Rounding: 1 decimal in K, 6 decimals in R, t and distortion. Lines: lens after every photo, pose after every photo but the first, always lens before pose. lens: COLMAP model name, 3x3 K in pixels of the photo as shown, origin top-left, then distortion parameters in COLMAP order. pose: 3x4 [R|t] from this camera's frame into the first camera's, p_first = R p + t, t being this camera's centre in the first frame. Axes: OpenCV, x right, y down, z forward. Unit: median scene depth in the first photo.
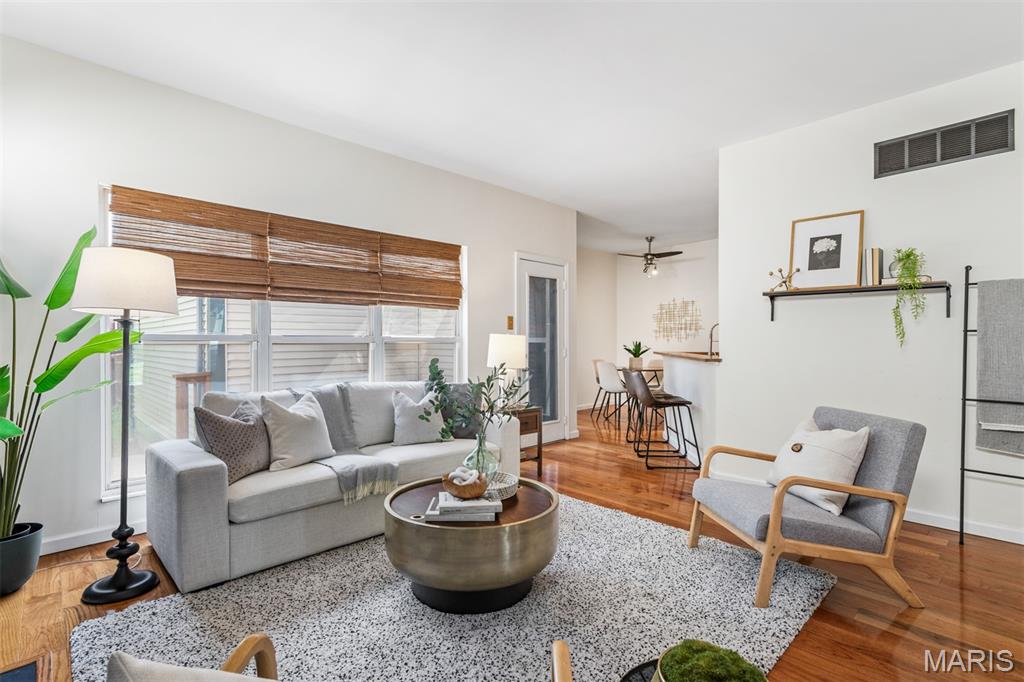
lens RADIAL K [[485.1, 0, 473.0], [0, 485.1, 339.1], [0, 0, 1]] dist [0.004041, 0.001148]
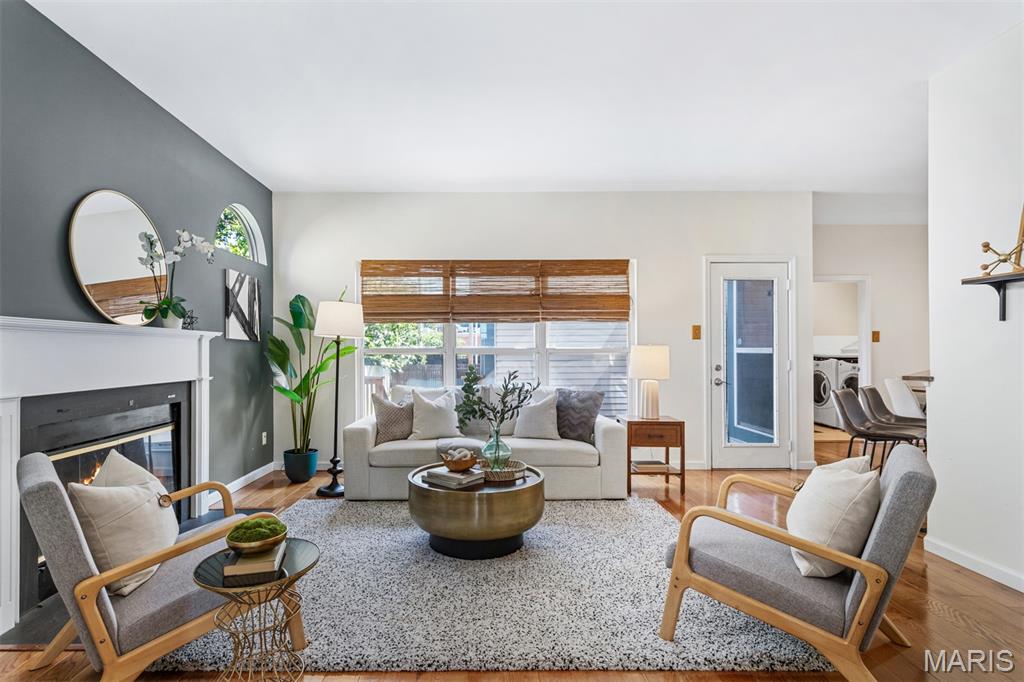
lens RADIAL K [[489.5, 0, 500.8], [0, 489.5, 346.9], [0, 0, 1]] dist [0.002772, 0.000956]
pose [[0.737225, -0.008731, -0.675591, 0.571083], [0.006352, 0.999962, -0.005992, -0.002519], [0.675618, 0.000126, 0.737252, 0.054908]]
